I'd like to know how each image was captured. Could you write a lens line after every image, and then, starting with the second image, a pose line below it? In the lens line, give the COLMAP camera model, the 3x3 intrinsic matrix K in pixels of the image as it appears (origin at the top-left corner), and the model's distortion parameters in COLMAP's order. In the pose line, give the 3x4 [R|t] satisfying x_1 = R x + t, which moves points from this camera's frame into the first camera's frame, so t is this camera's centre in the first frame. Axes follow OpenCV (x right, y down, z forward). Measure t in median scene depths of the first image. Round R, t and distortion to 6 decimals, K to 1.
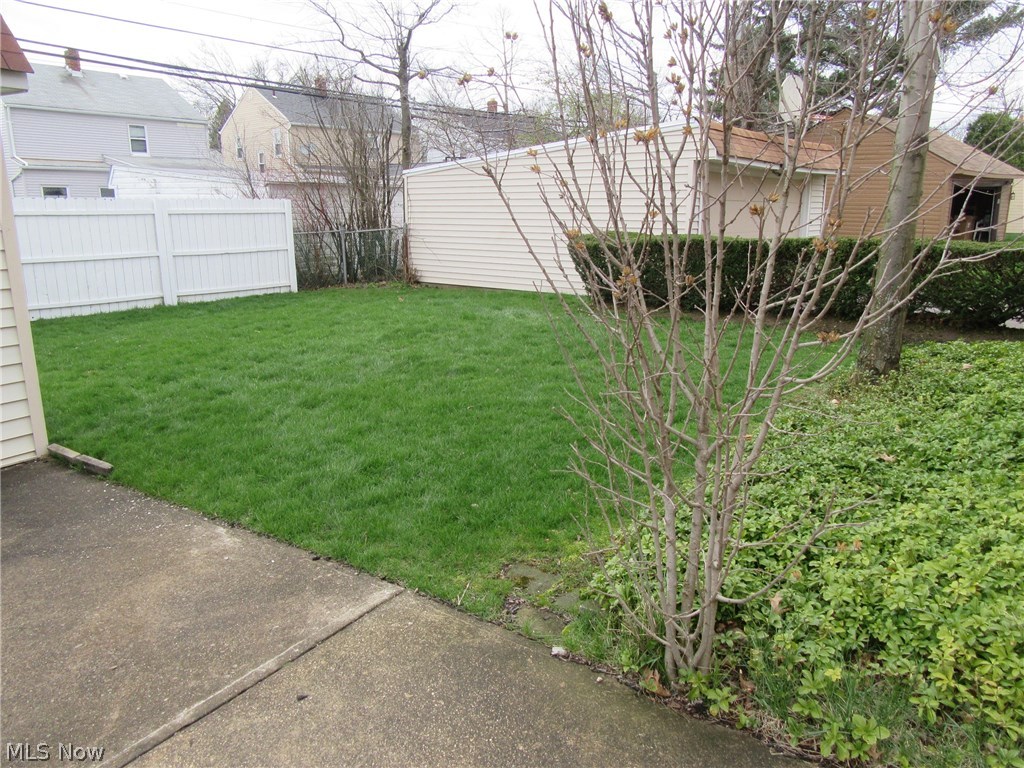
lens RADIAL K [[755.6, 0, 511.9], [0, 755.6, 383.4], [0, 0, 1]] dist [-0.001056, -0.000914]
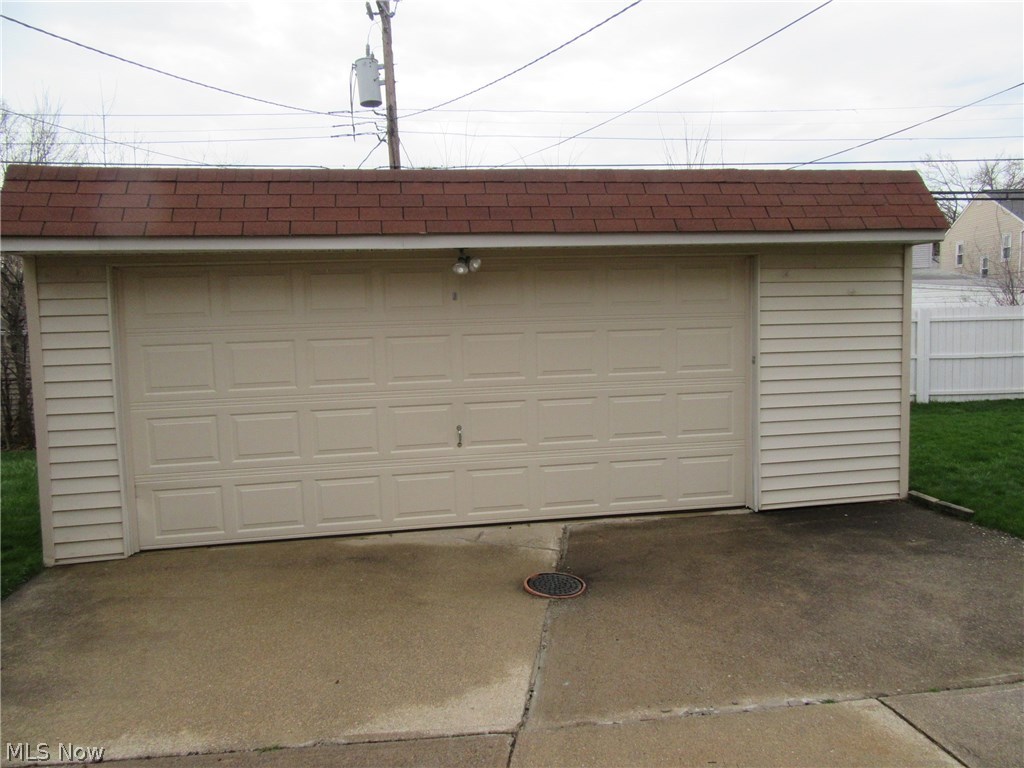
lens RADIAL K [[755.6, 0, 512.4], [0, 755.6, 383.9], [0, 0, 1]] dist [-0.001056, -0.000914]
pose [[0.669492, 0.049044, -0.741198, -0.036183], [-0.149863, 0.986218, -0.070108, 0.036174], [0.727545, 0.158015, 0.667615, -0.174757]]
